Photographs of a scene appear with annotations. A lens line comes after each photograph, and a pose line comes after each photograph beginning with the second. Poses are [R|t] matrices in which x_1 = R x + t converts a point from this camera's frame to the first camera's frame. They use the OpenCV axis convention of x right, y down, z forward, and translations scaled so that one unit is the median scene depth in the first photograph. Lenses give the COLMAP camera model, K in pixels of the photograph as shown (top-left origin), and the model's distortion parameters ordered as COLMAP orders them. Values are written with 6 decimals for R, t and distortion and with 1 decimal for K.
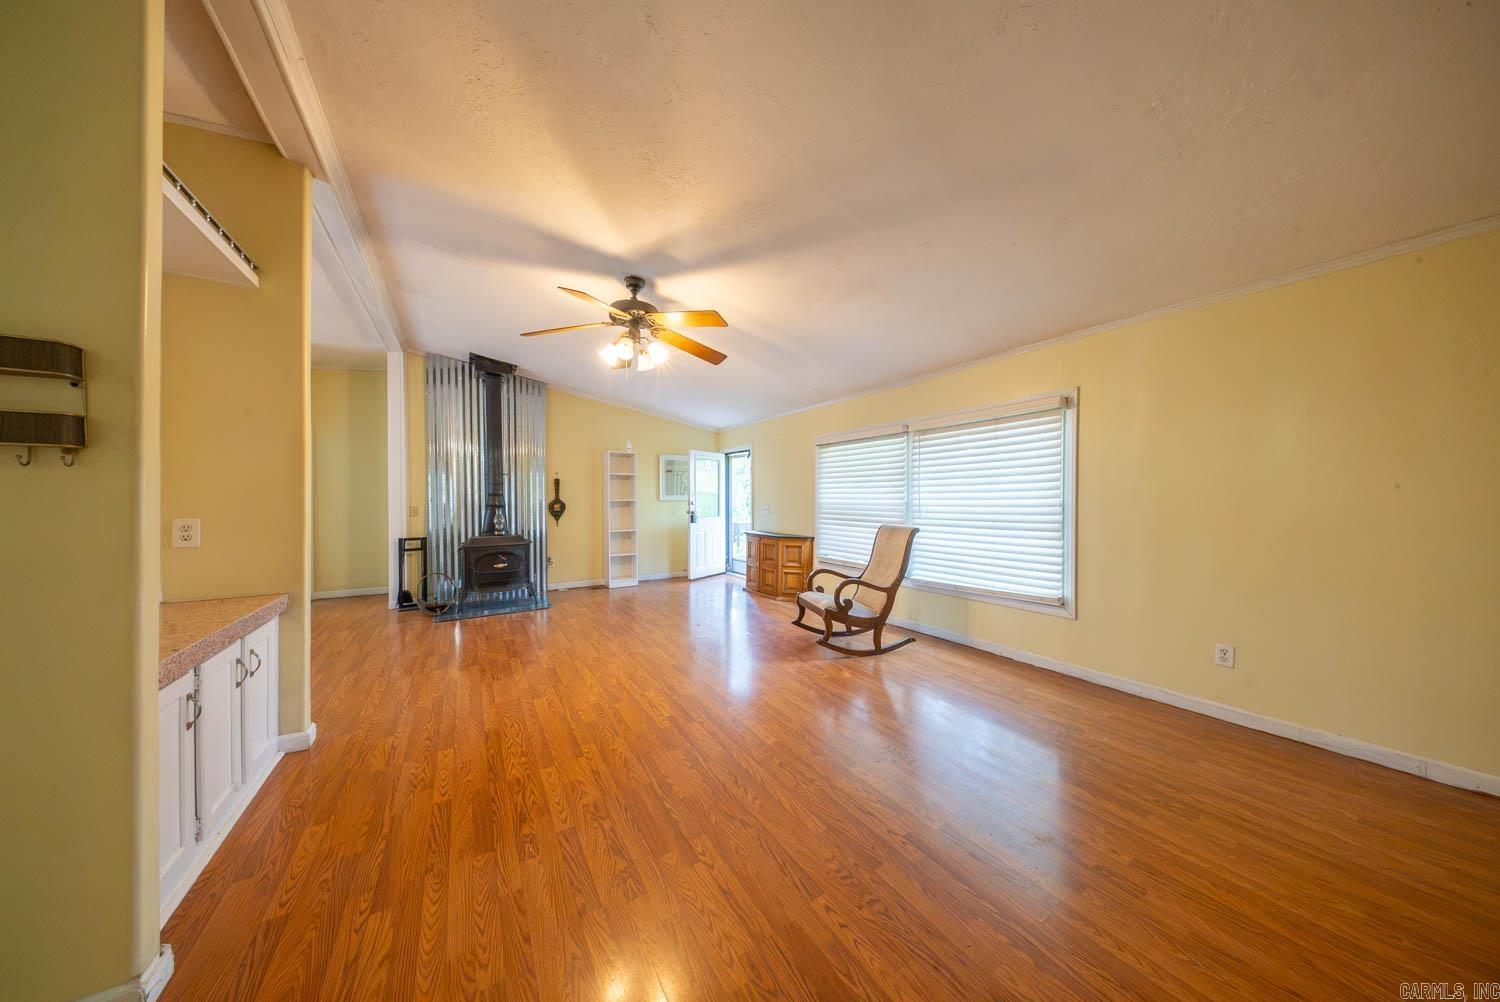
lens RADIAL K [[462.0, 0, 744.2], [0, 462.0, 496.8], [0, 0, 1]] dist [-0.000011, -0.000043]
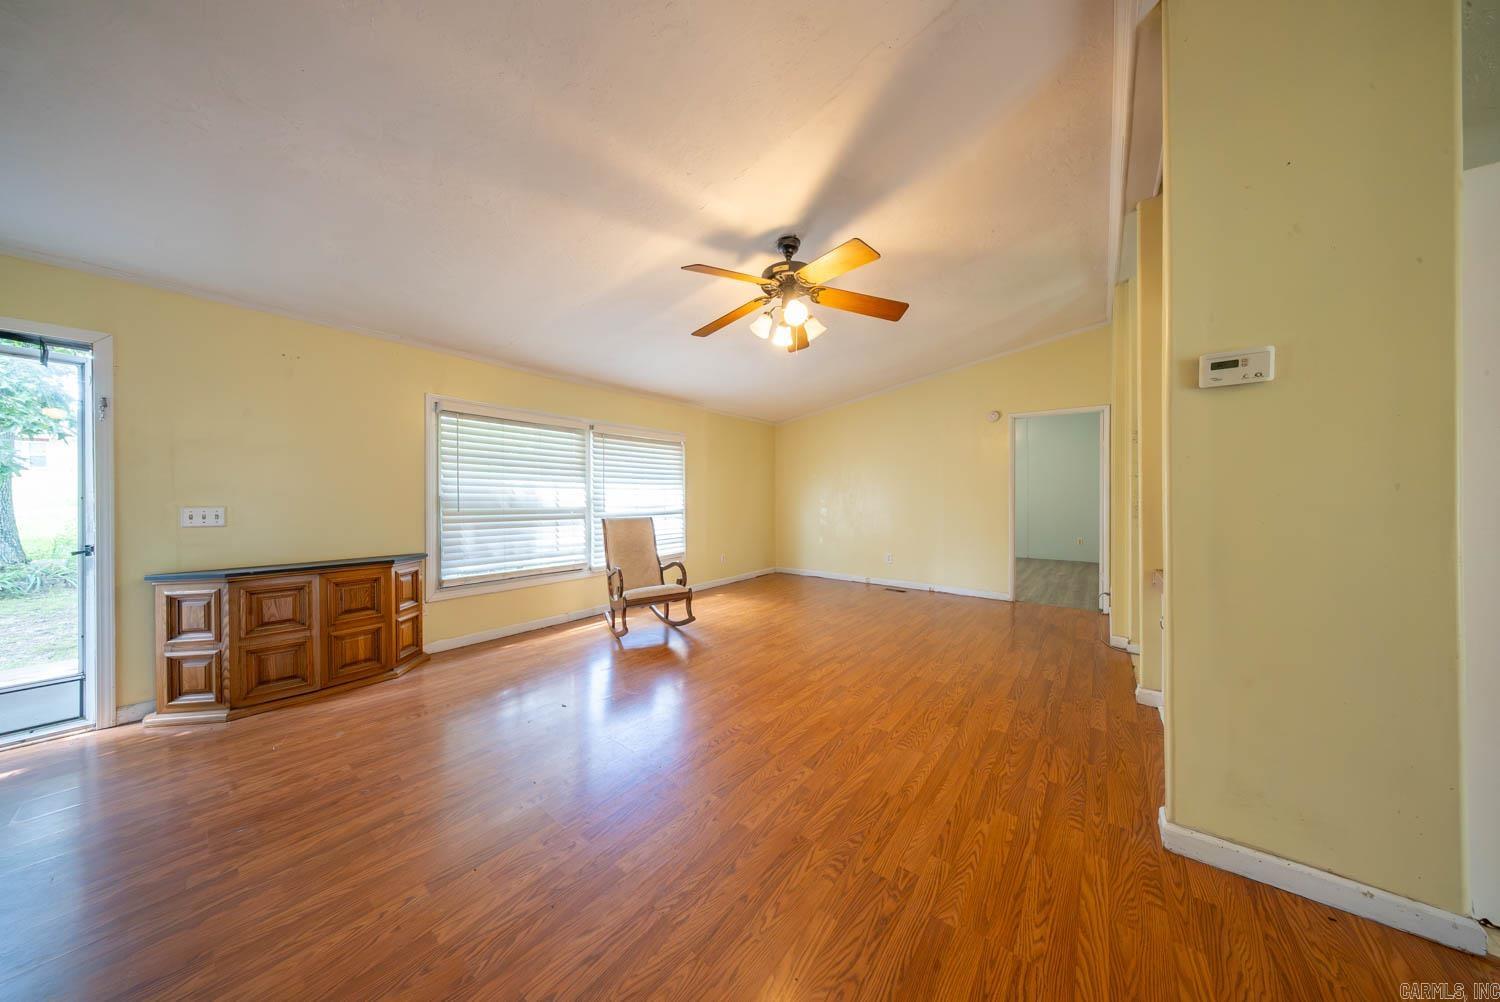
lens RADIAL K [[462.0, 0, 744.2], [0, 462.0, 496.8], [0, 0, 1]] dist [-0.000011, -0.000043]
pose [[-0.355955, -0.004963, 0.934490, -1.151003], [-0.004063, 0.999985, 0.003763, 0.012540], [-0.934494, -0.002457, -0.355970, 1.555185]]
